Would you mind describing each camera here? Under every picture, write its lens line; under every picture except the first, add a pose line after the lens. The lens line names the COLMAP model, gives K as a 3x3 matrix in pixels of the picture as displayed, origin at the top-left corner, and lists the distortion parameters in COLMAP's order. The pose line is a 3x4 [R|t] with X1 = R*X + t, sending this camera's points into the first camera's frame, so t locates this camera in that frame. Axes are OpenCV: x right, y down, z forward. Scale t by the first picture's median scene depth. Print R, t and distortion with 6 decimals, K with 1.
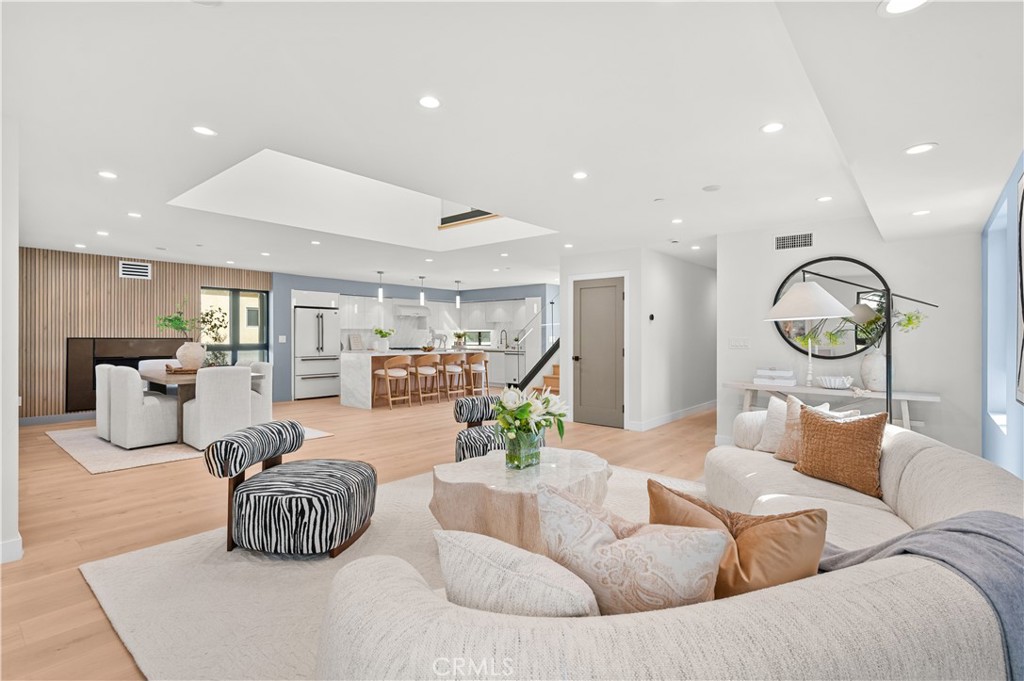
lens RADIAL K [[476.4, 0, 512.0], [0, 476.4, 340.5], [0, 0, 1]] dist [0.000471, 0.000058]
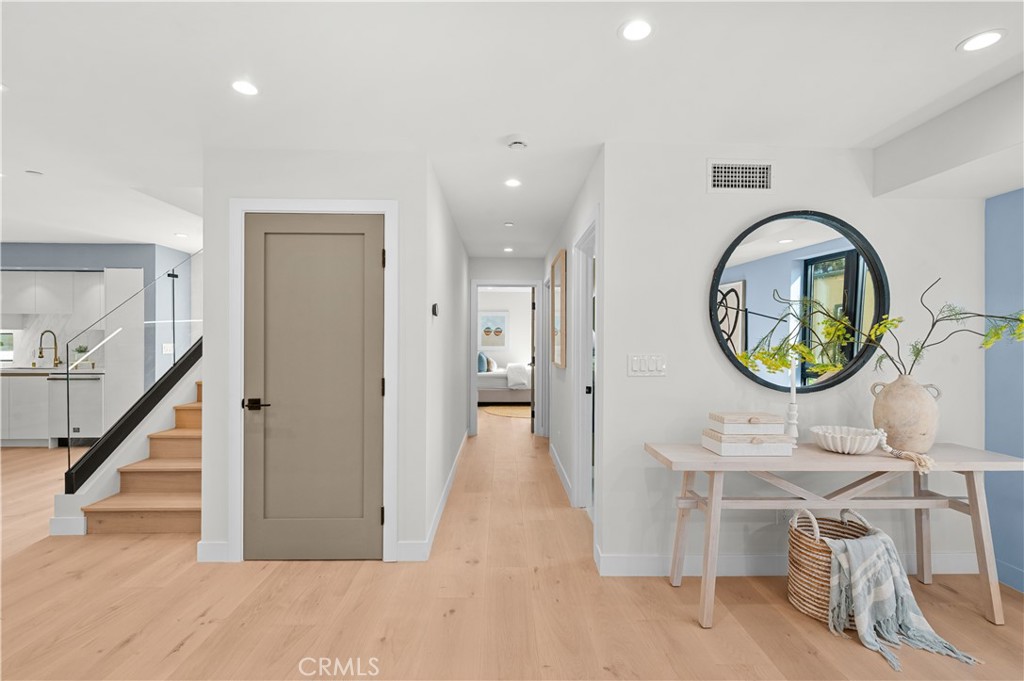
lens RADIAL K [[460.8, 0, 512.0], [0, 460.8, 340.5], [0, 0, 1]] dist [0.001136, -0.000179]
pose [[0.741817, 0.002553, 0.670597, 0.028130], [0.001570, 0.999983, -0.005543, -0.011218], [-0.670600, 0.005165, 0.741801, 0.447495]]
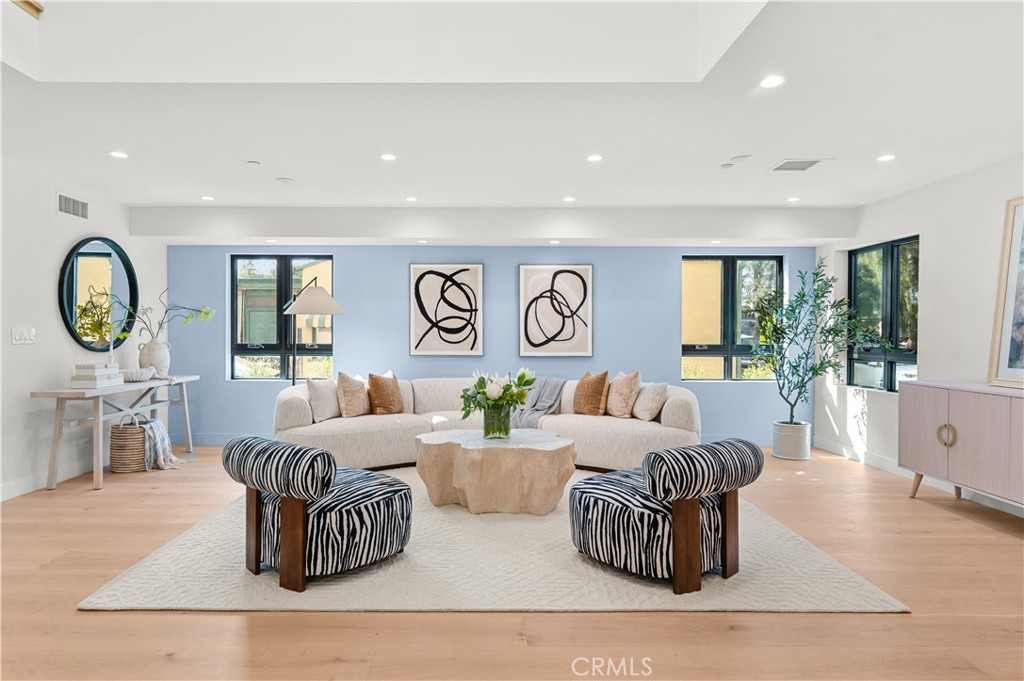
lens RADIAL K [[576.9, 0, 512.0], [0, 576.9, 340.5], [0, 0, 1]] dist [-0.003792, -0.001057]
pose [[-0.683313, -0.018686, 0.729886, -0.348473], [-0.000392, 0.999682, 0.025226, -0.005340], [-0.730125, 0.016951, -0.683103, 0.638956]]
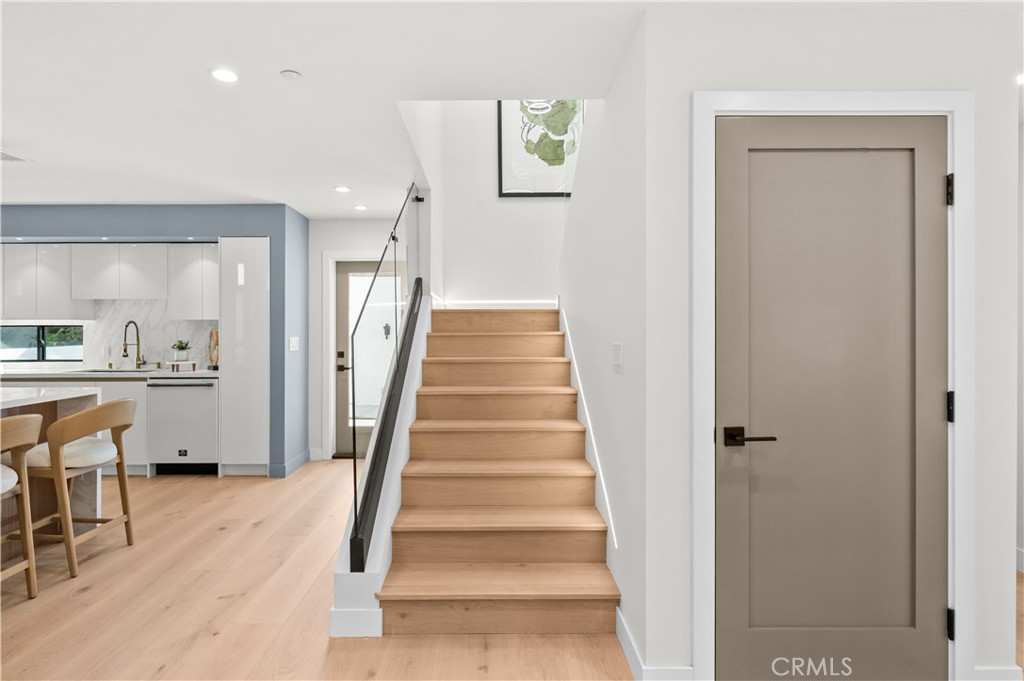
lens RADIAL K [[525.1, 0, 512.0], [0, 525.1, 340.5], [0, 0, 1]] dist [0.005093, 0.001640]
pose [[0.750861, -0.003856, 0.660449, -0.099009], [0.002415, 0.999992, 0.003093, -0.009669], [-0.660456, -0.000727, 0.750864, 0.696962]]
